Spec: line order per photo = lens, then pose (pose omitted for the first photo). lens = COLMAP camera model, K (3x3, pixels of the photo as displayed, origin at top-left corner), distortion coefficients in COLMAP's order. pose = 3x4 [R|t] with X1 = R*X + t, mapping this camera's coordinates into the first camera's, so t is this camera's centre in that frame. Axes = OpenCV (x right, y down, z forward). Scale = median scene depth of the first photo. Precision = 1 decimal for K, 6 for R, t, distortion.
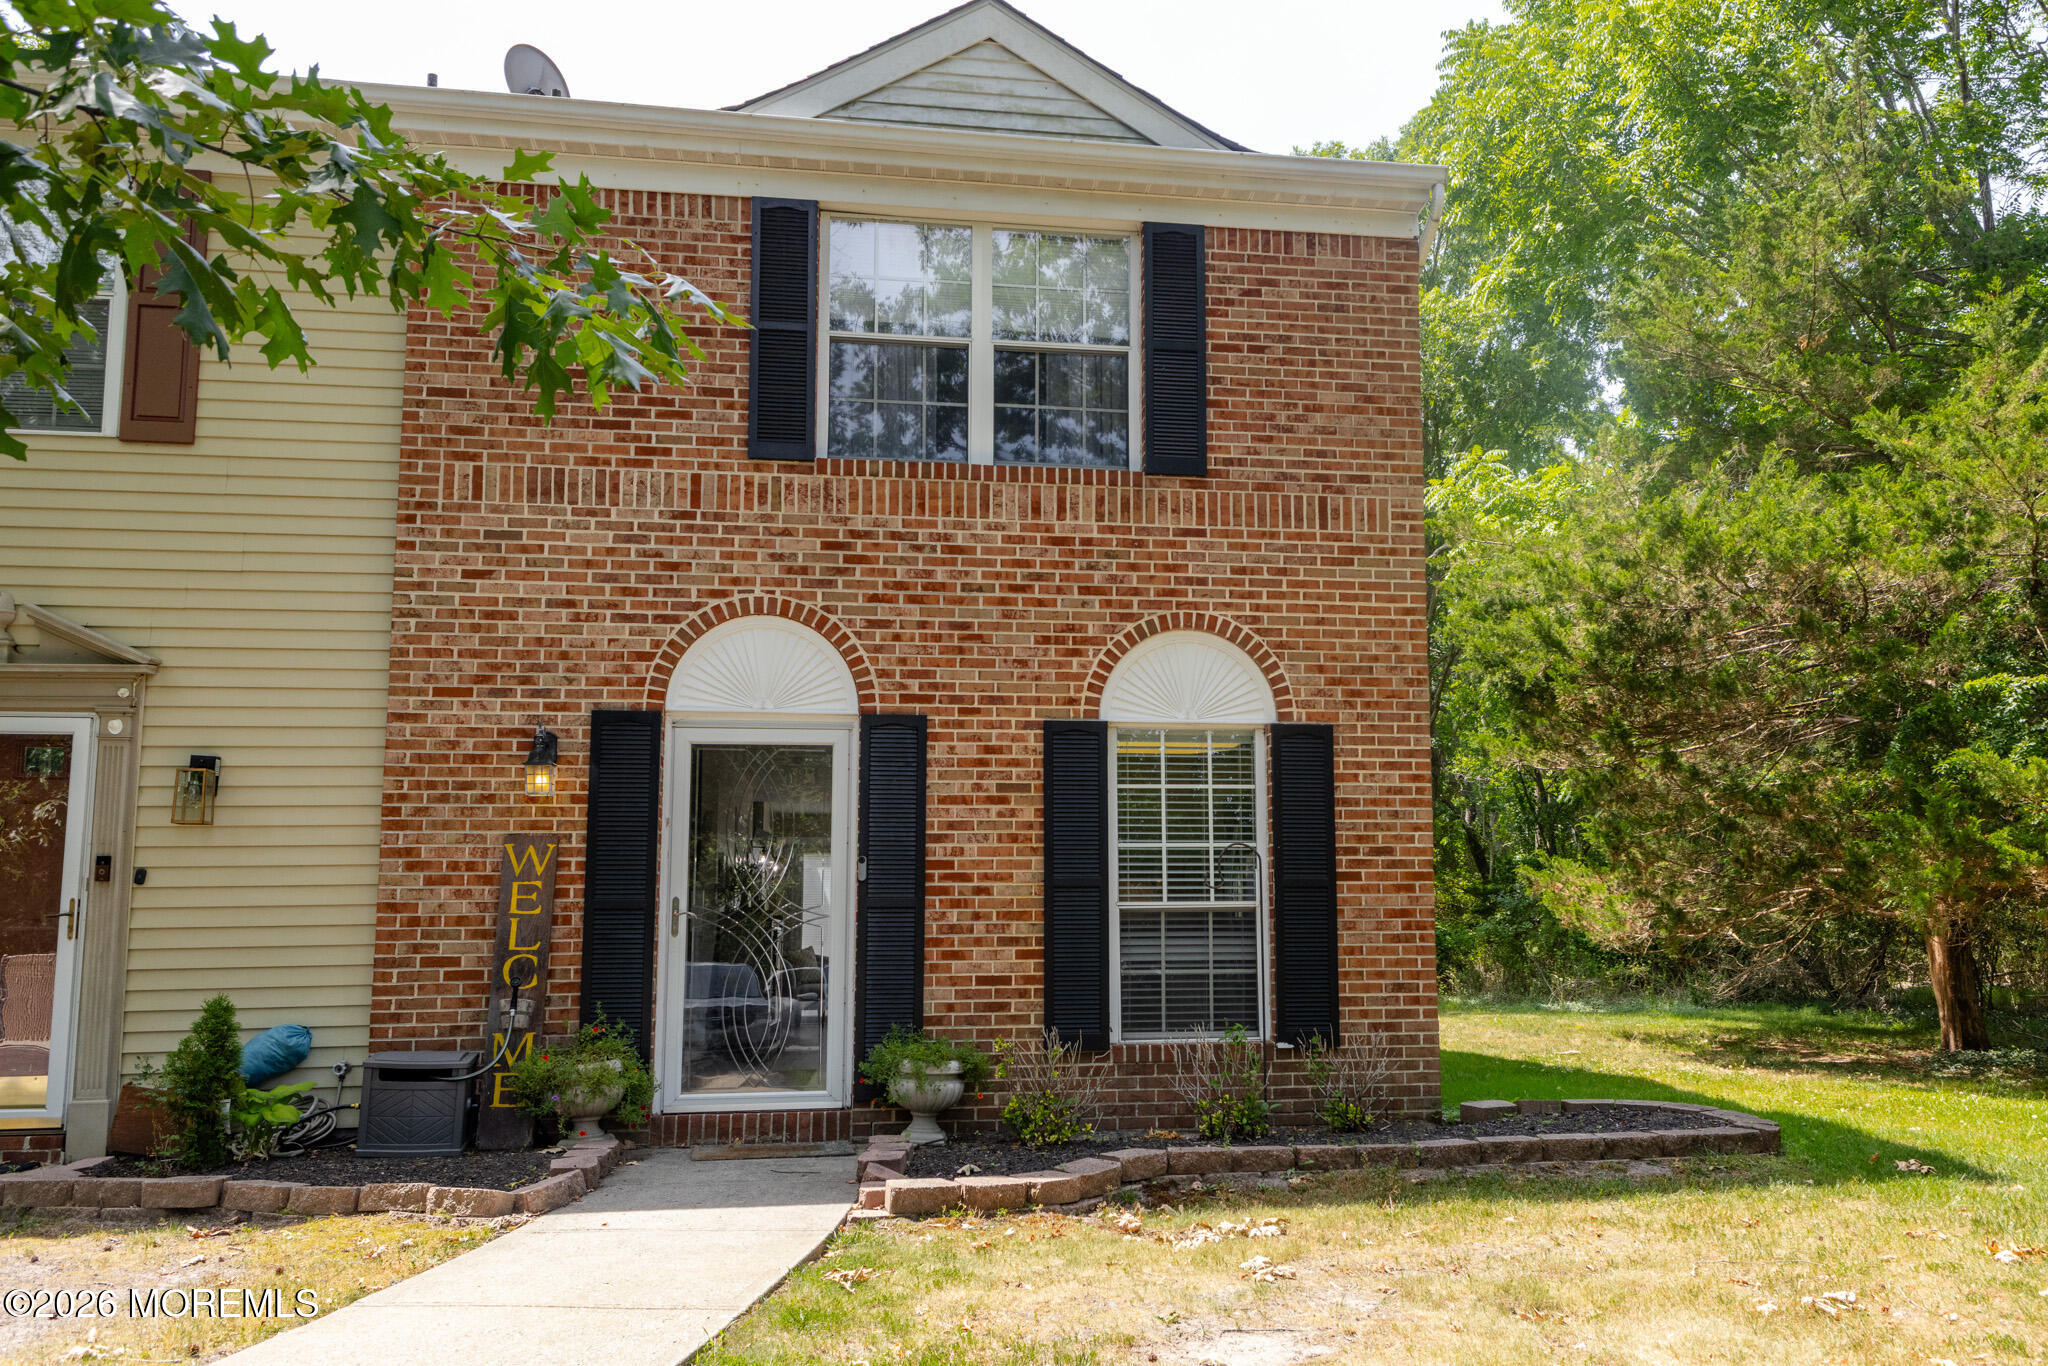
lens RADIAL K [[1536.5, 0, 1118.9], [0, 1536.5, 741.9], [0, 0, 1]] dist [0.022837, -0.024217]
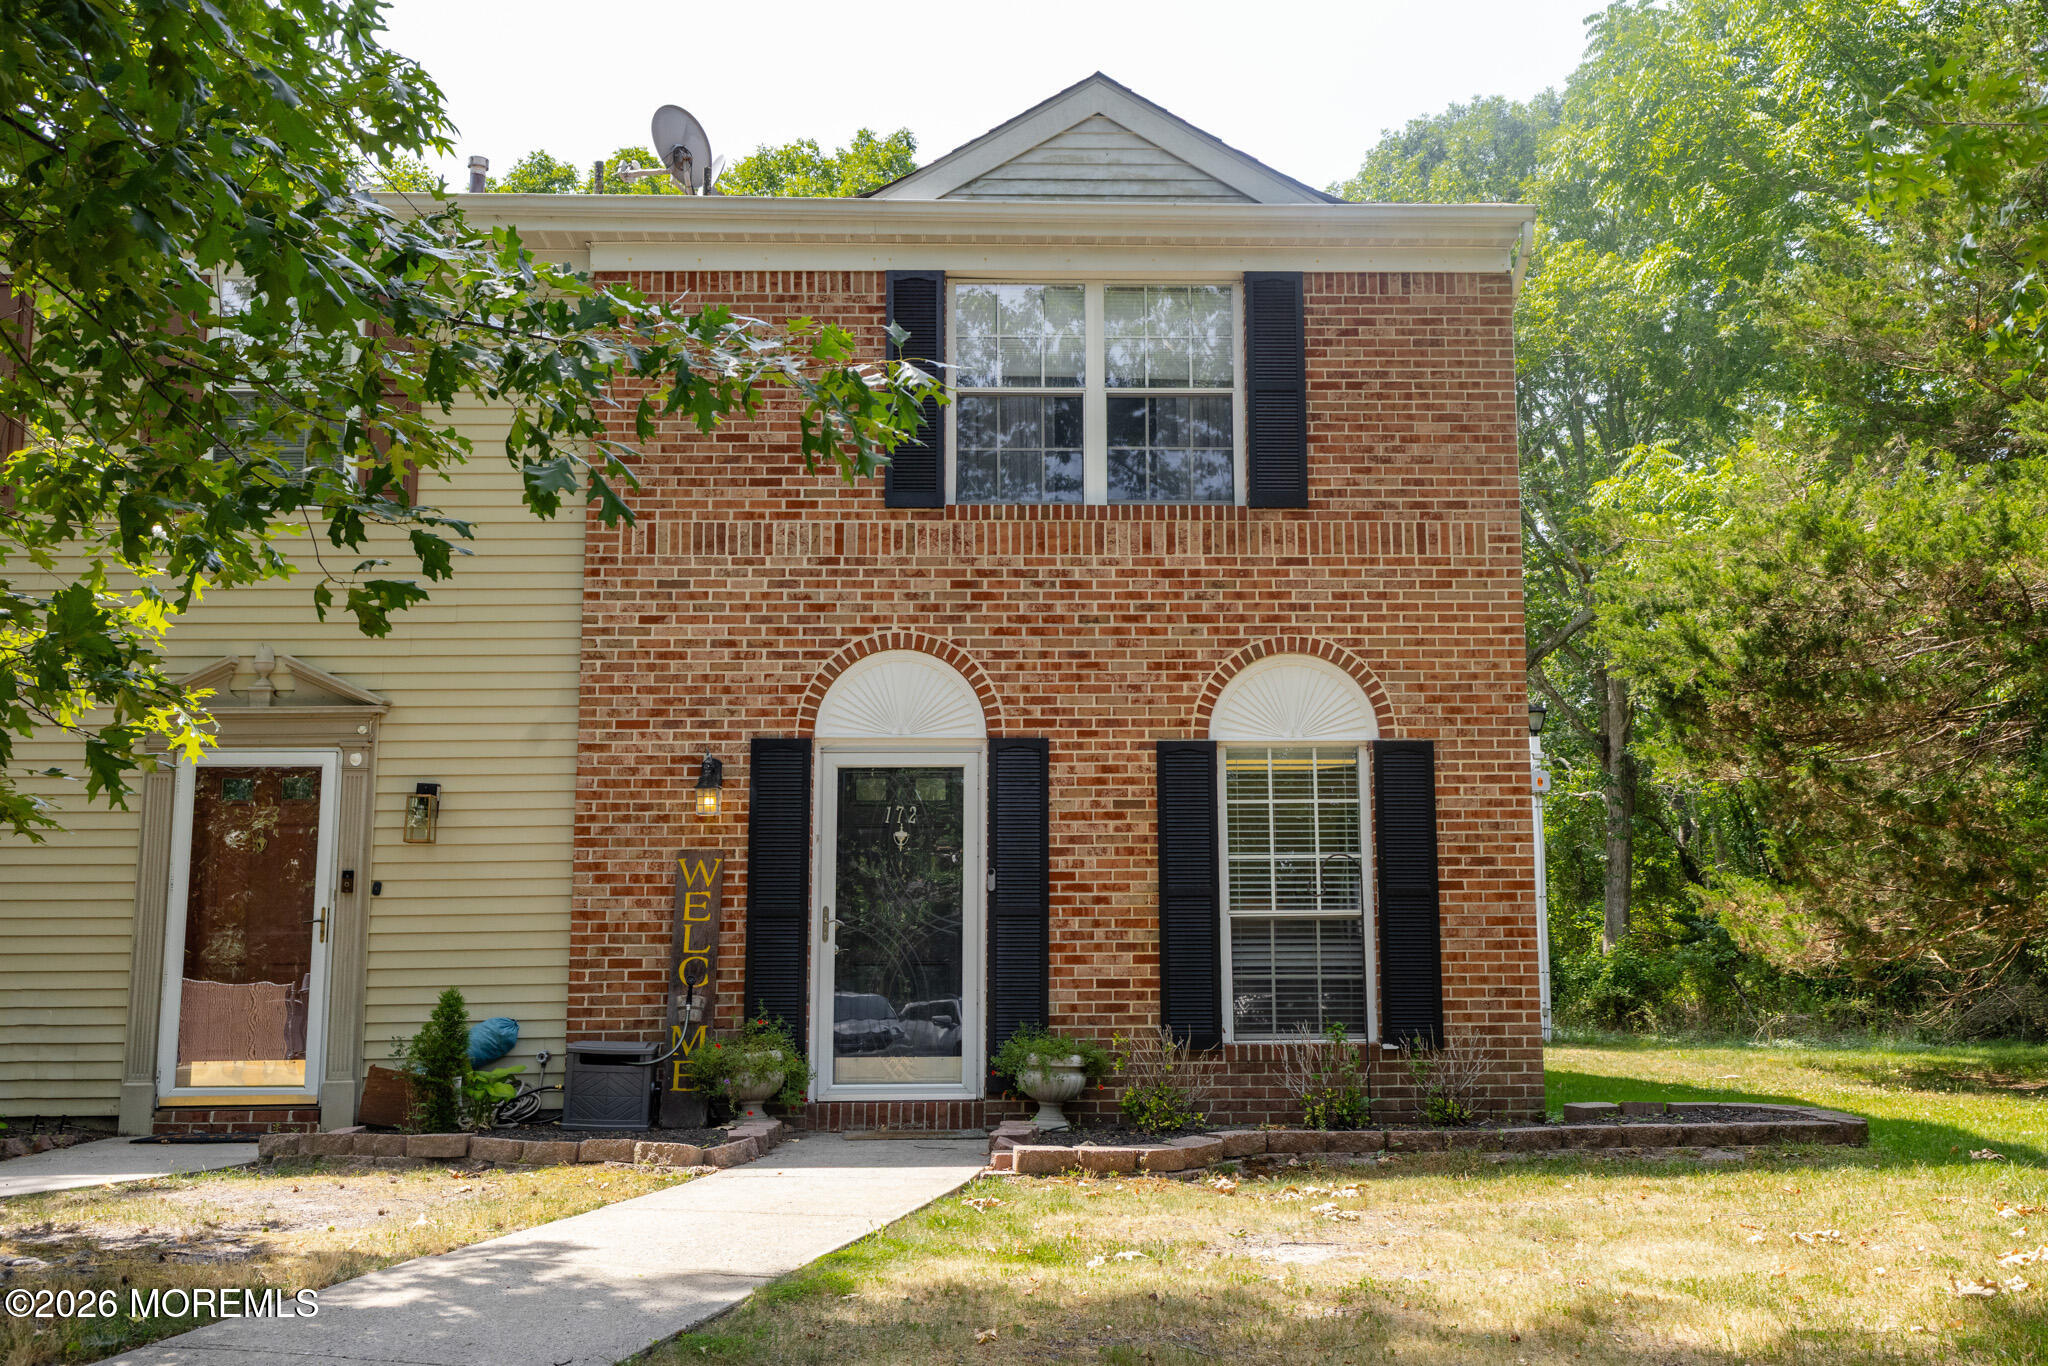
lens RADIAL K [[1694.3, 0, 1058.3], [0, 1694.3, 705.5], [0, 0, 1]] dist [0.002935, -0.016966]
pose [[0.991560, -0.018163, -0.128372, 0.035899], [0.014287, 0.999416, -0.031054, -0.003013], [0.128861, 0.028958, 0.991240, -0.185397]]
